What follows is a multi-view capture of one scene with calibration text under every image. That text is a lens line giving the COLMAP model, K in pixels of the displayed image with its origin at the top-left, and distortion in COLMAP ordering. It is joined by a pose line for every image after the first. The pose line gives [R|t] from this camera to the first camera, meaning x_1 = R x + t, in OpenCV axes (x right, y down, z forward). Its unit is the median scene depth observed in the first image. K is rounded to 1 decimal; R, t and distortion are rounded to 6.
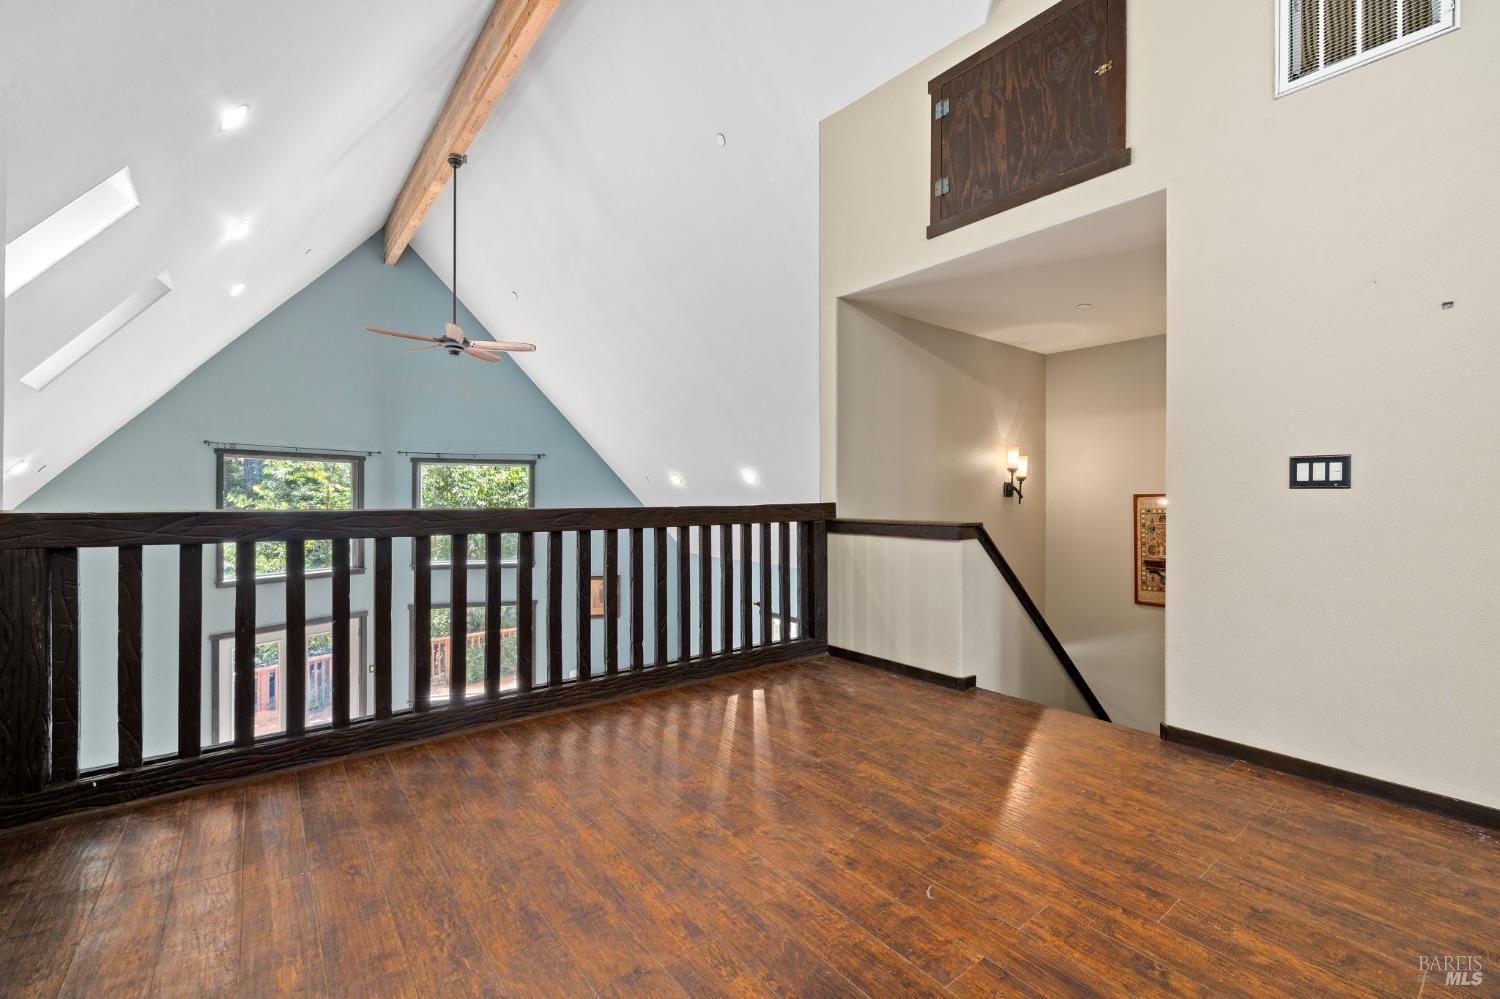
lens RADIAL K [[616.9, 0, 747.3], [0, 616.9, 493.2], [0, 0, 1]] dist [-0.000945, -0.000097]
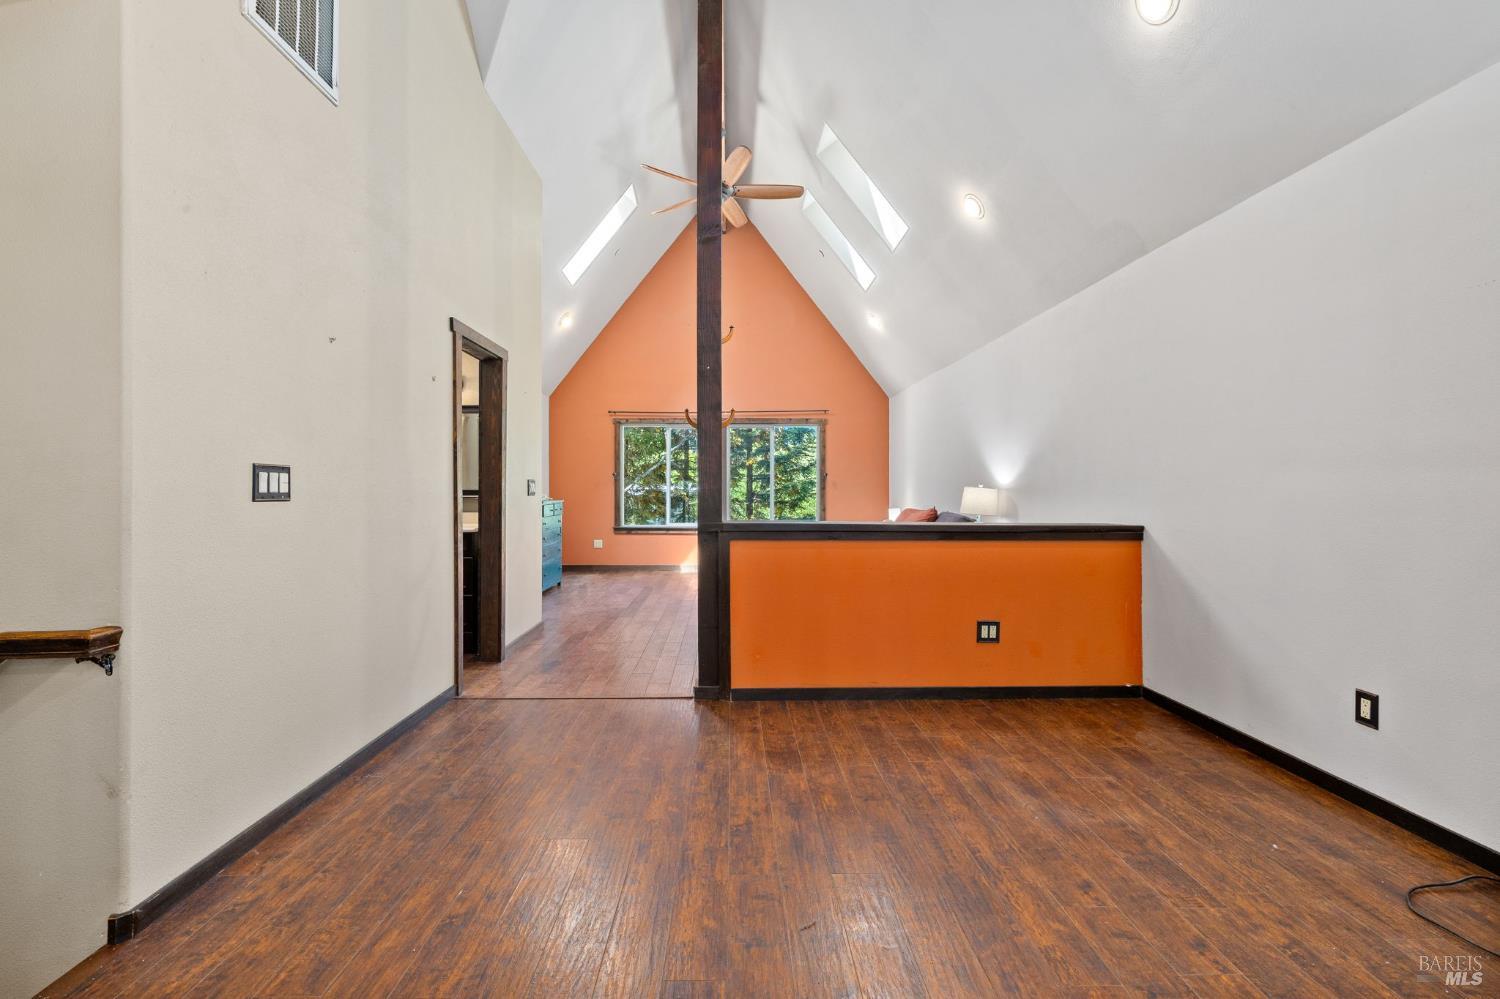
lens RADIAL K [[616.9, 0, 744.9], [0, 616.9, 496.0], [0, 0, 1]] dist [-0.000945, -0.000097]
pose [[-0.792568, -0.007663, 0.609735, -0.151559], [-0.005024, 0.999969, 0.006037, -0.024295], [-0.609763, 0.001721, -0.792582, 1.294561]]
